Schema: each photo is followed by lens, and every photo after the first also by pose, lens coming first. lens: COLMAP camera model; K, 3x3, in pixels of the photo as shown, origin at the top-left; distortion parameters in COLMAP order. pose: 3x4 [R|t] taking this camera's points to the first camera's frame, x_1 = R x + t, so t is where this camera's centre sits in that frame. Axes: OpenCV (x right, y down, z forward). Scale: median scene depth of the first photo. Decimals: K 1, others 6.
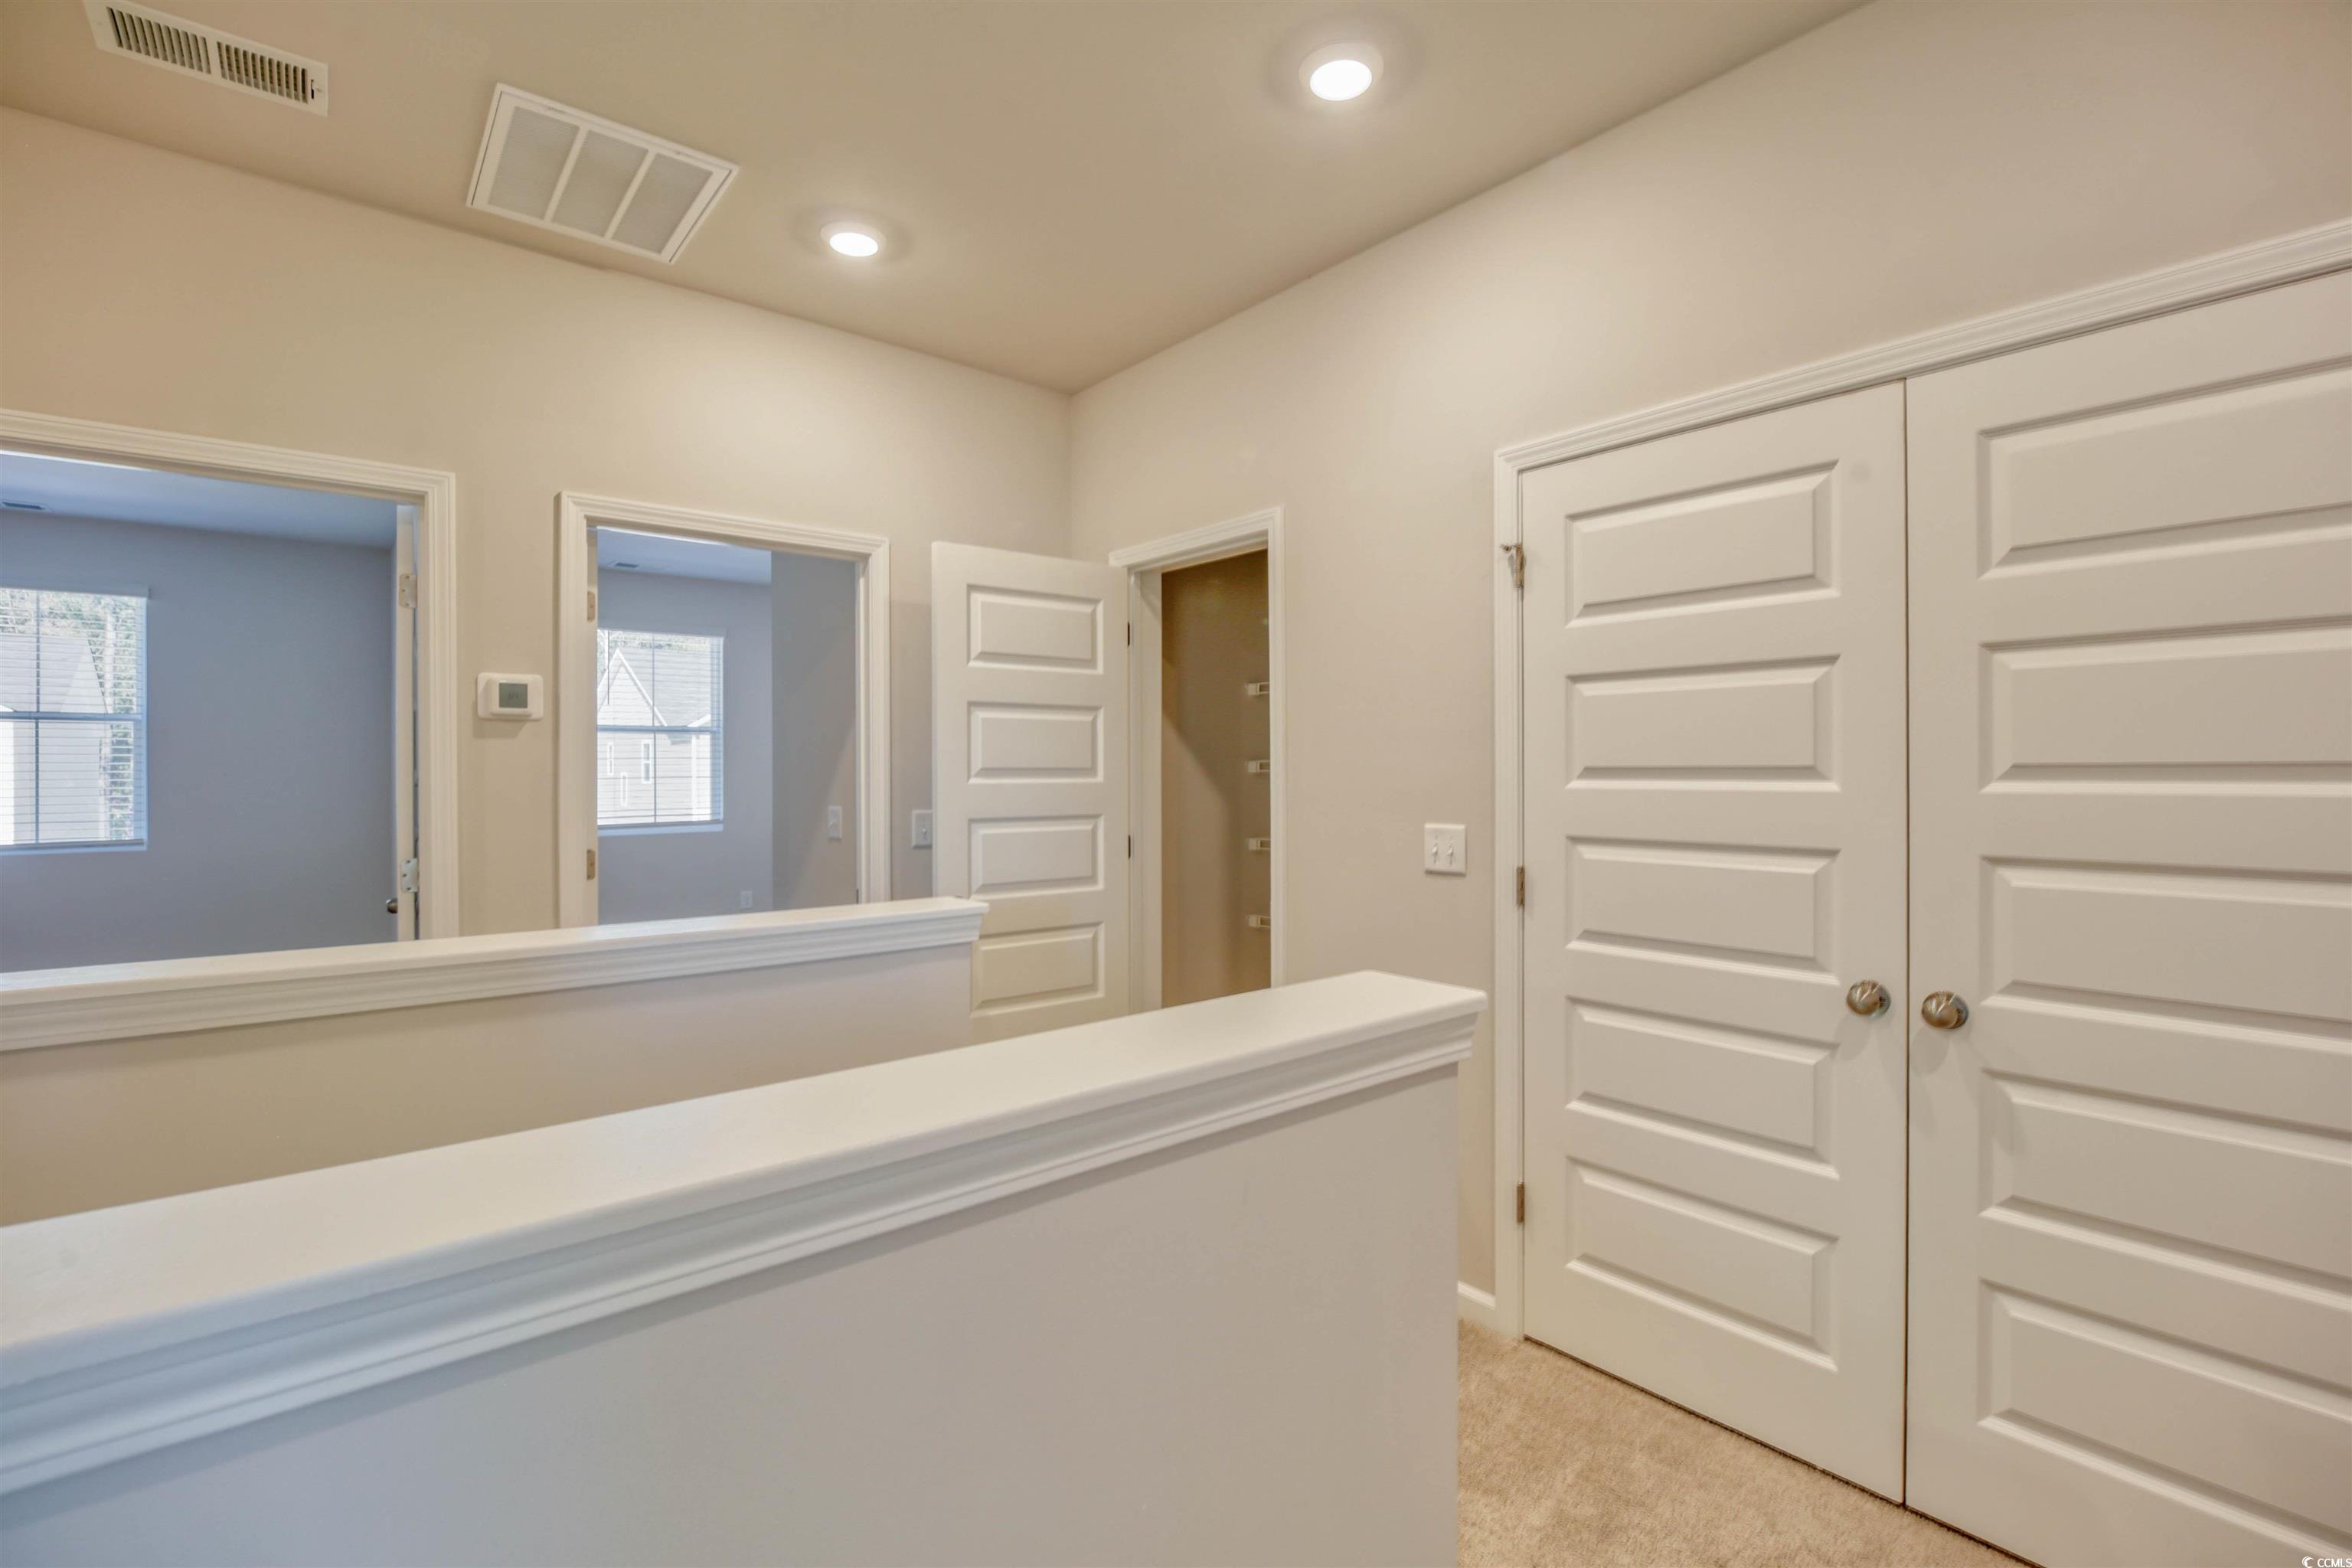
lens RADIAL K [[1043.6, 0, 1198.8], [0, 1043.6, 778.3], [0, 0, 1]] dist [-0.010720, -0.000416]
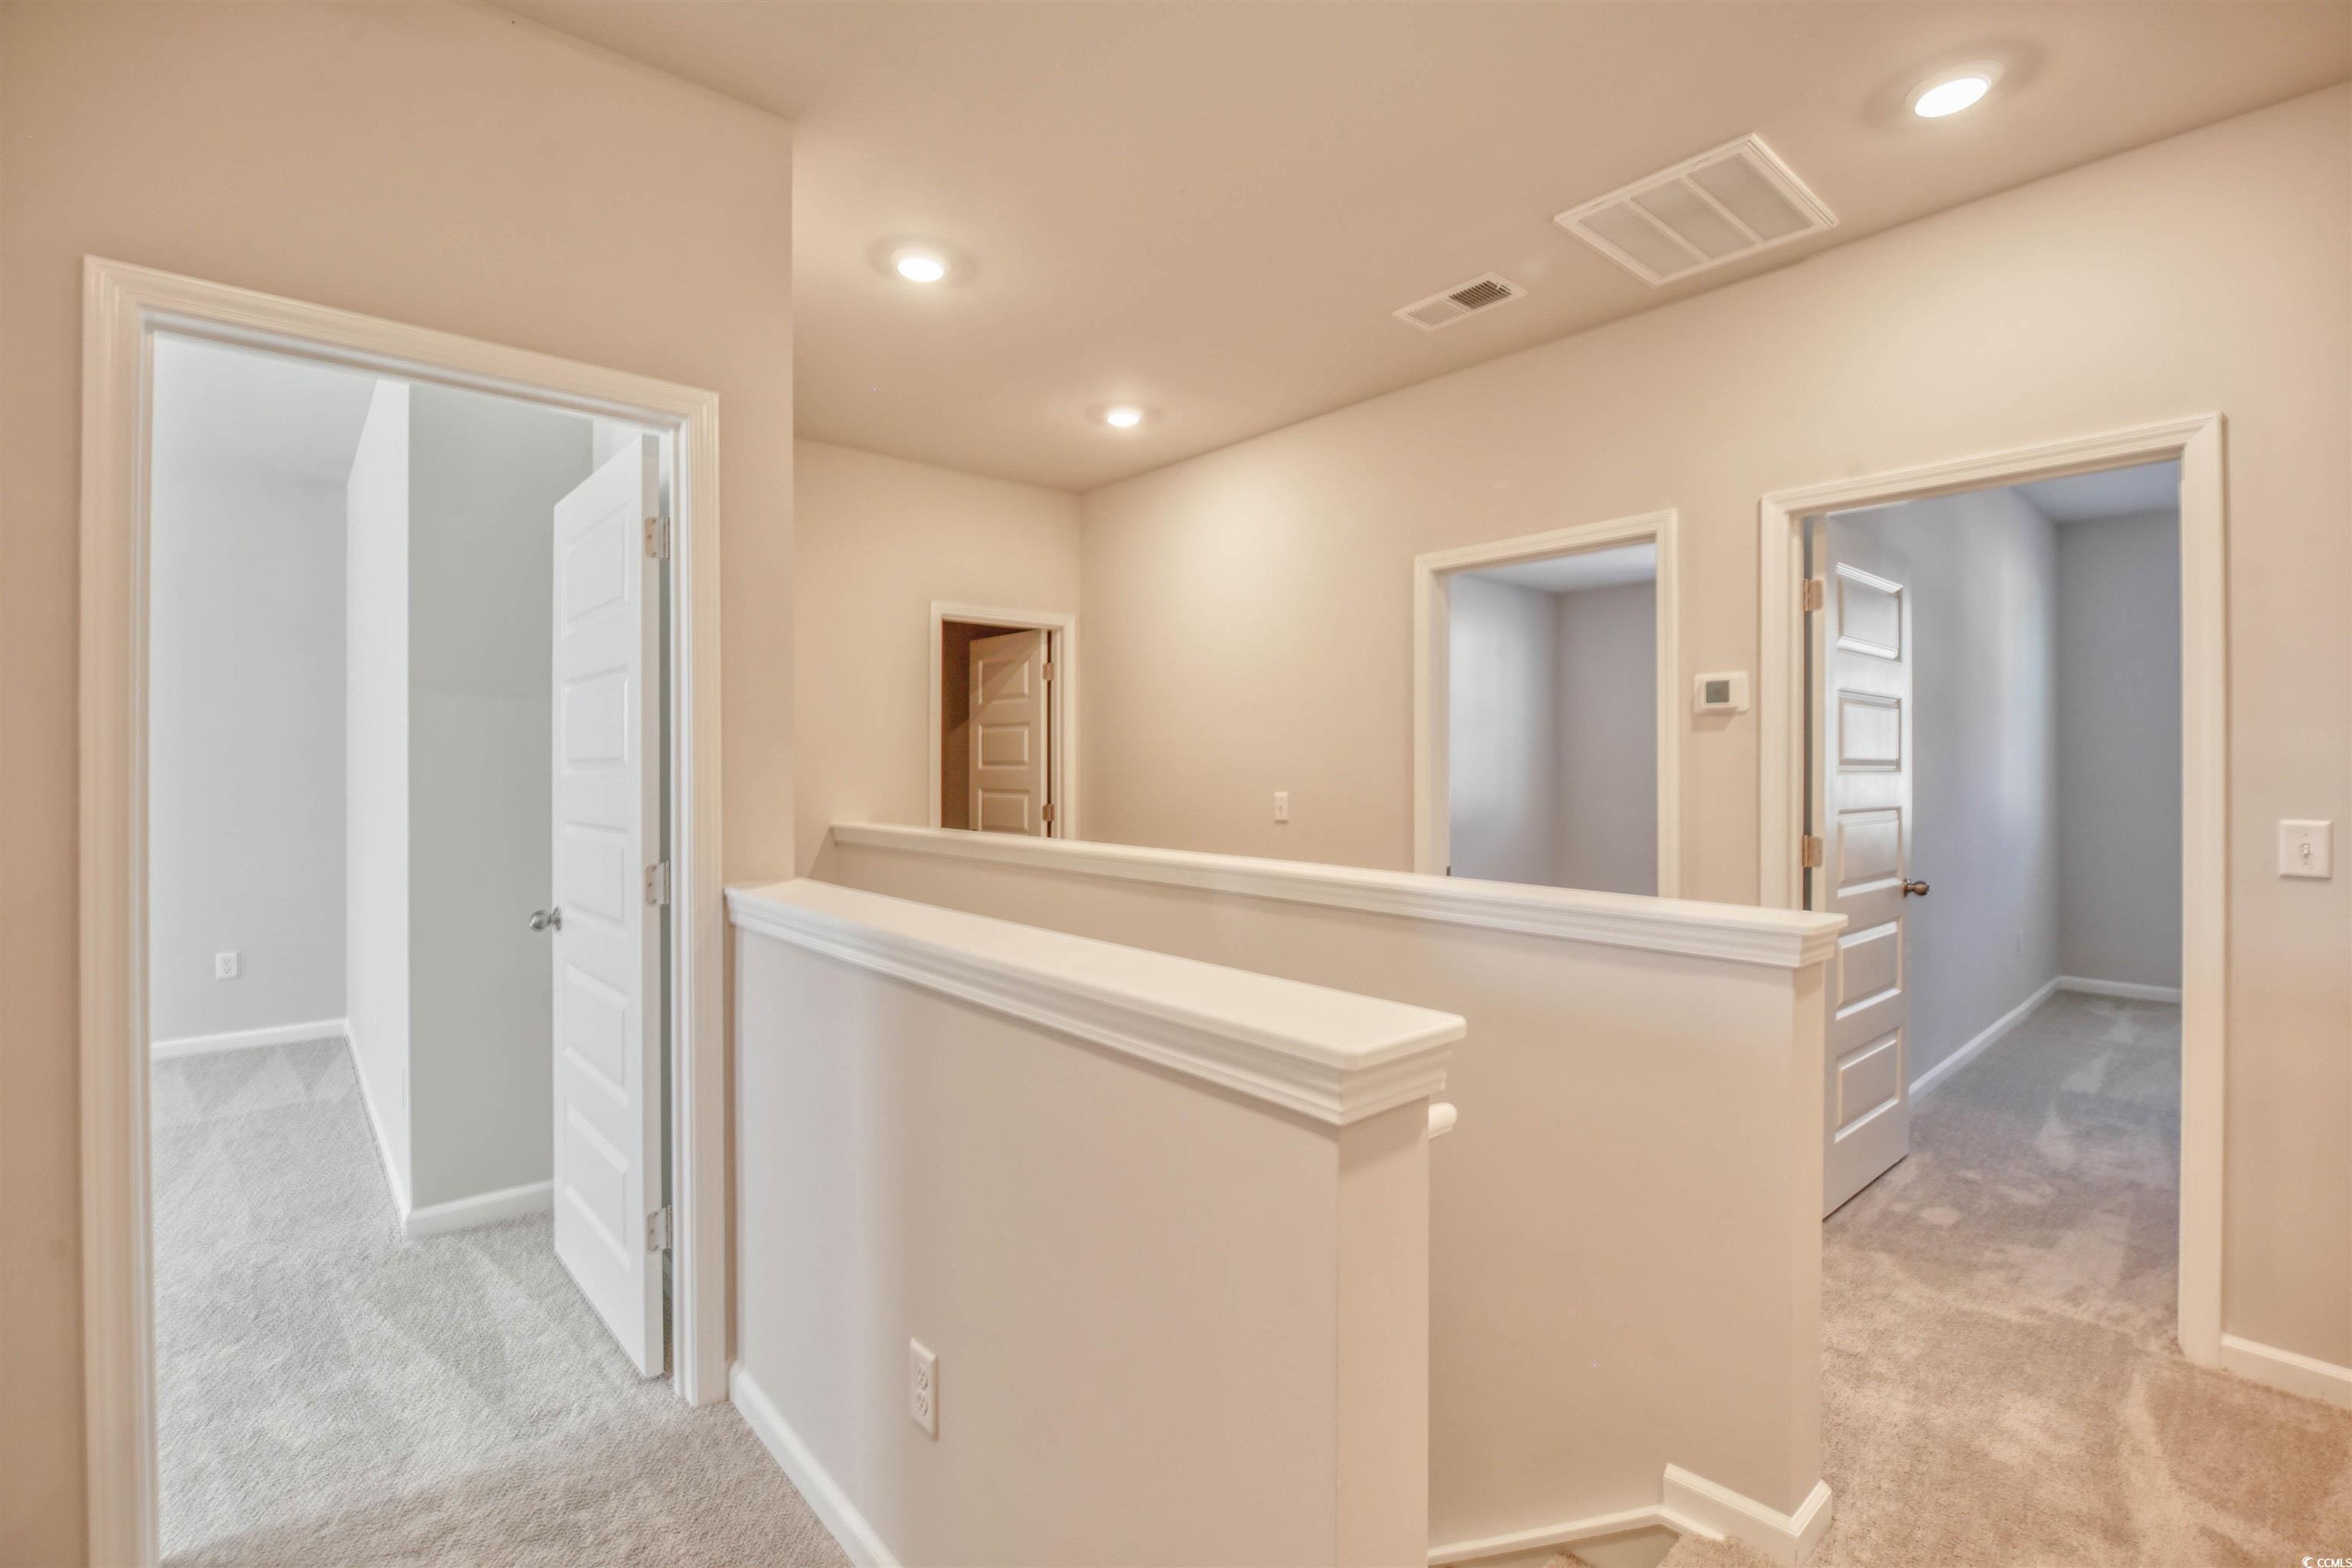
lens RADIAL K [[1043.6, 0, 1144.3], [0, 1043.6, 777.8], [0, 0, 1]] dist [-0.010720, -0.000416]
pose [[-0.001578, 0.014795, -0.999889, 0.468892], [-0.005350, 0.999876, 0.014803, -0.000720], [0.999984, 0.005372, -0.001498, 0.387754]]
